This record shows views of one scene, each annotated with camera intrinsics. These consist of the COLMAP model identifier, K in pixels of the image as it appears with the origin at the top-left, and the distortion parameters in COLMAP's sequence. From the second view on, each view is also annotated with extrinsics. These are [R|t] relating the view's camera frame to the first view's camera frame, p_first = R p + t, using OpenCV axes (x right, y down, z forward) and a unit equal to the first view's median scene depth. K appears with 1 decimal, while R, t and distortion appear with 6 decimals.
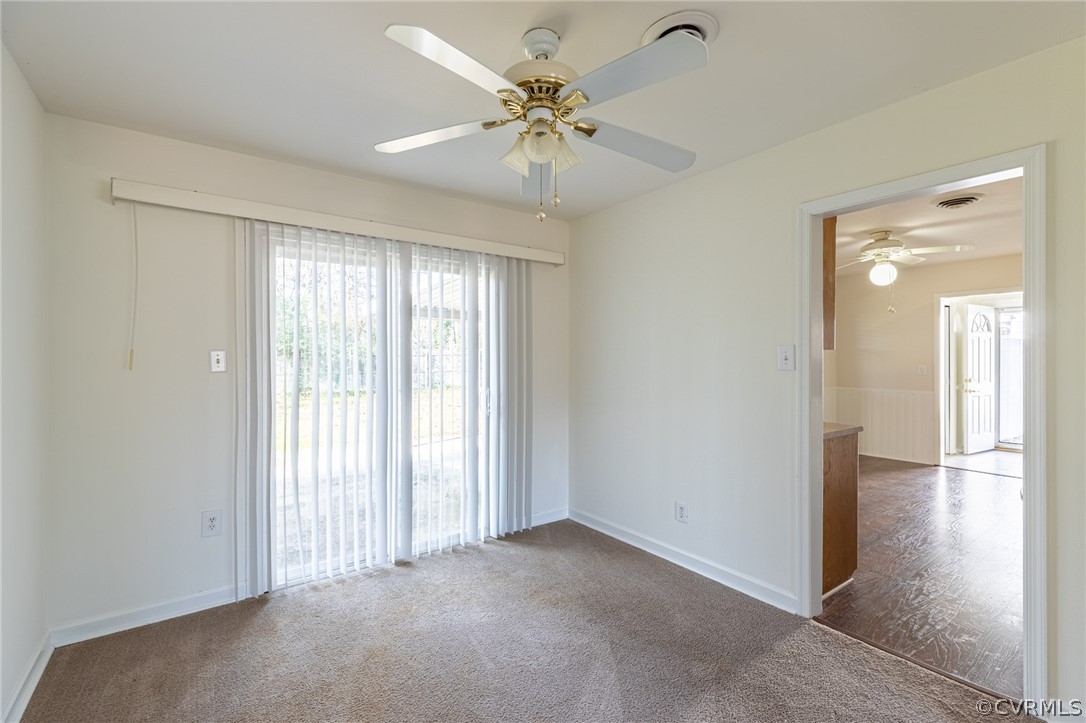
lens RADIAL K [[481.8, 0, 549.8], [0, 481.8, 361.3], [0, 0, 1]] dist [0.000971, -0.000058]
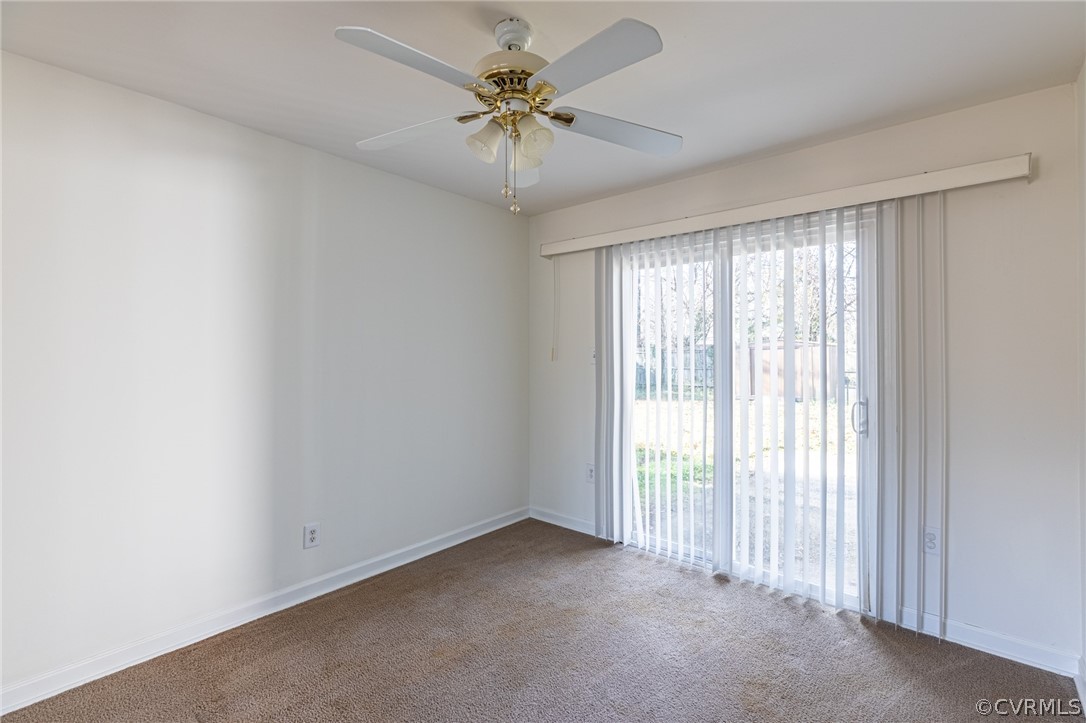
lens RADIAL K [[486.3, 0, 545.5], [0, 486.3, 351.5], [0, 0, 1]] dist [0.000373, -0.000476]
pose [[0.227193, -0.002611, -0.973846, 0.546826], [-0.006903, 0.999967, -0.004292, -0.005951], [0.973825, 0.007698, 0.227168, 0.483409]]
